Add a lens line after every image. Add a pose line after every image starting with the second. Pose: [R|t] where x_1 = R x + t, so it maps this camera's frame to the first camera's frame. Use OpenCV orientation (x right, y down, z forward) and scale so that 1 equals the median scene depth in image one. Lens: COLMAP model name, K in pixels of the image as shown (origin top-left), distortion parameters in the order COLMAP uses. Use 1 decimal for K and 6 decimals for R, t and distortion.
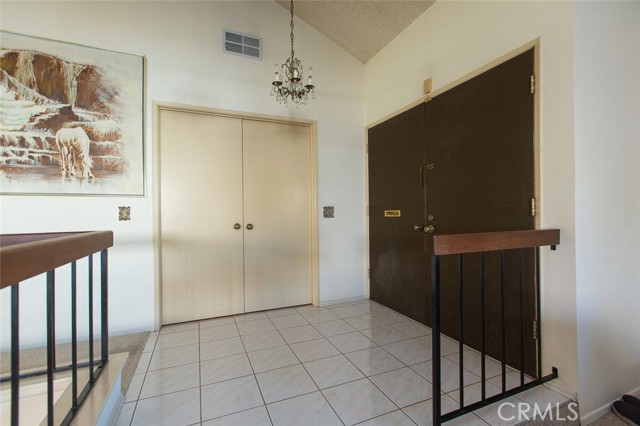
lens RADIAL K [[283.8, 0, 320.0], [0, 283.8, 213.0], [0, 0, 1]] dist [0.001678, 0.000380]
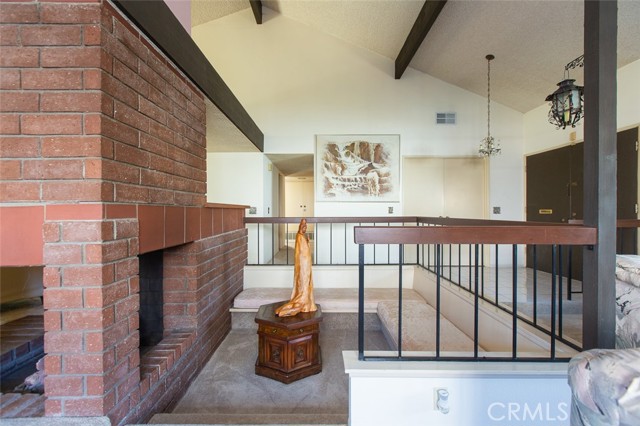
lens RADIAL K [[283.8, 0, 320.0], [0, 283.8, 213.0], [0, 0, 1]] dist [0.001678, 0.000380]
pose [[0.917887, 0.011644, -0.396670, -0.344288], [-0.009556, 0.999928, 0.007238, 0.012913], [0.396726, -0.002853, 0.917933, -1.211274]]
